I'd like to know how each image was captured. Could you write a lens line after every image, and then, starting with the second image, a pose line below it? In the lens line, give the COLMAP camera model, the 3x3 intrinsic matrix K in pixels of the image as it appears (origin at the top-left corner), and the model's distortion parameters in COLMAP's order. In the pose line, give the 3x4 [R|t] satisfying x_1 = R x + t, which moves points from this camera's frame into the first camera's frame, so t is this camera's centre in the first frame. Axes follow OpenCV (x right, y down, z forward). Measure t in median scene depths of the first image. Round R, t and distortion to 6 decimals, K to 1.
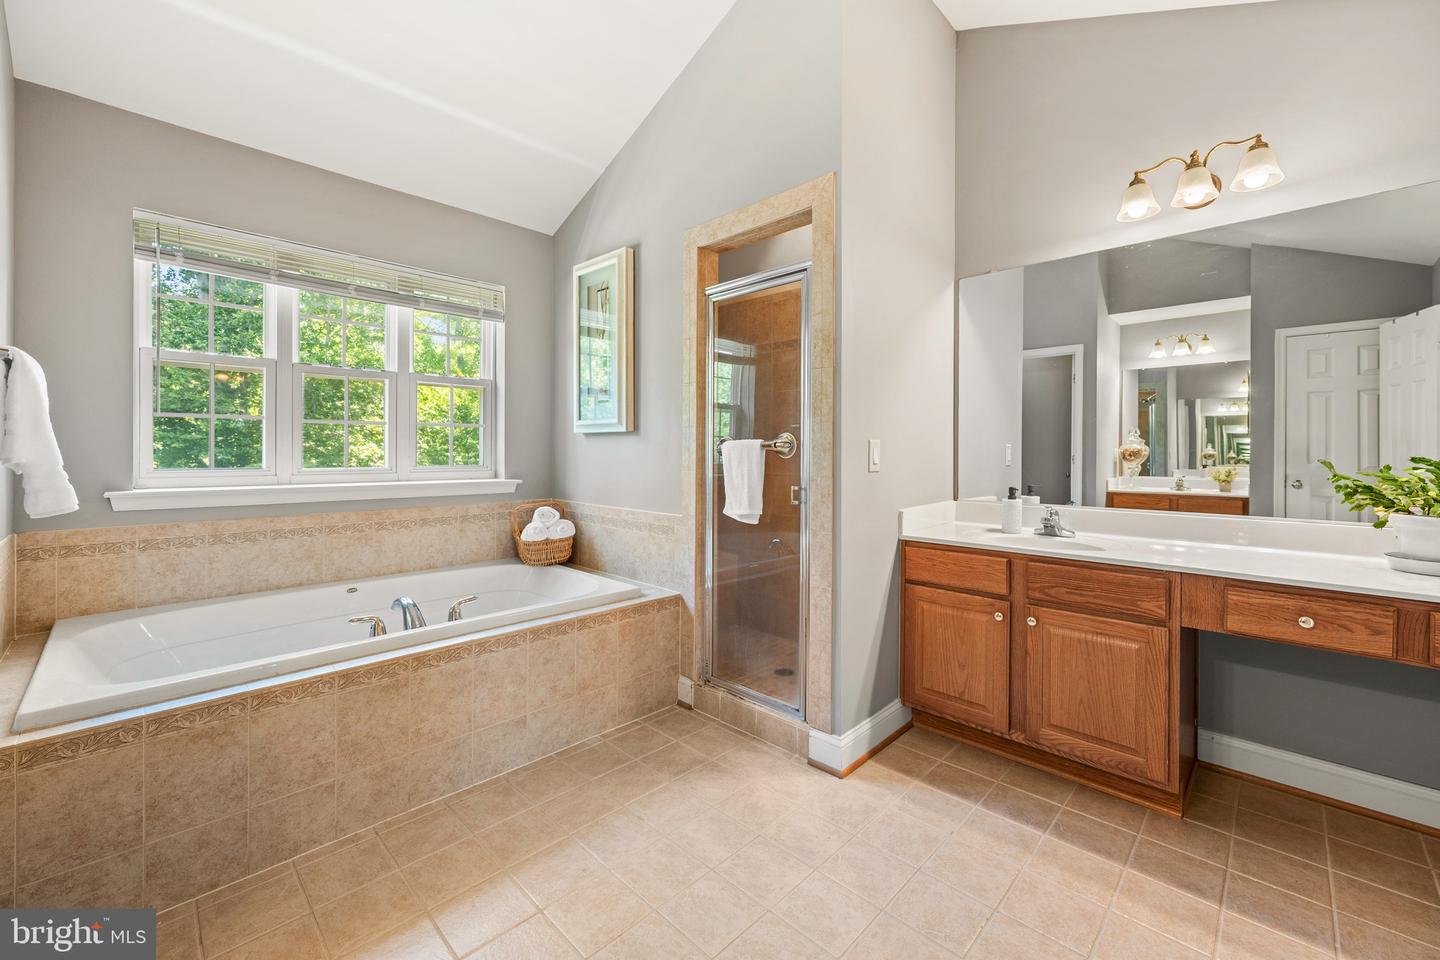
lens RADIAL K [[577.4, 0, 722.5], [0, 577.4, 454.1], [0, 0, 1]] dist [-0.002399, -0.000074]
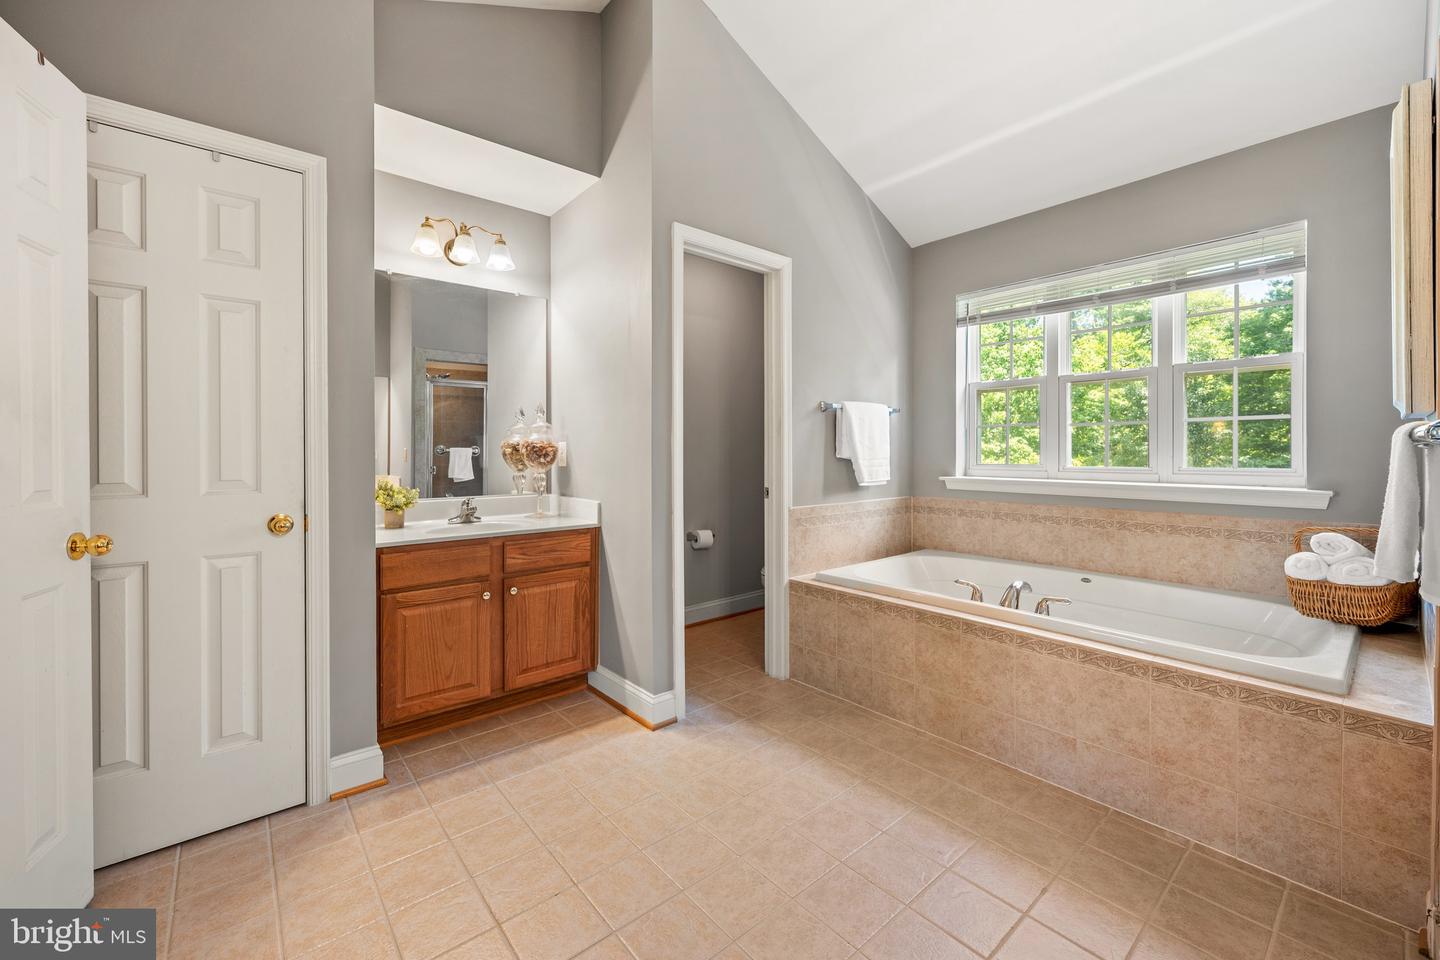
lens RADIAL K [[577.4, 0, 716.8], [0, 577.4, 450.5], [0, 0, 1]] dist [-0.002399, -0.000074]
pose [[-0.097846, -0.005553, -0.995186, 0.560279], [-0.002830, 0.999982, -0.005301, 0.001623], [0.995198, 0.002298, -0.097860, 0.468158]]
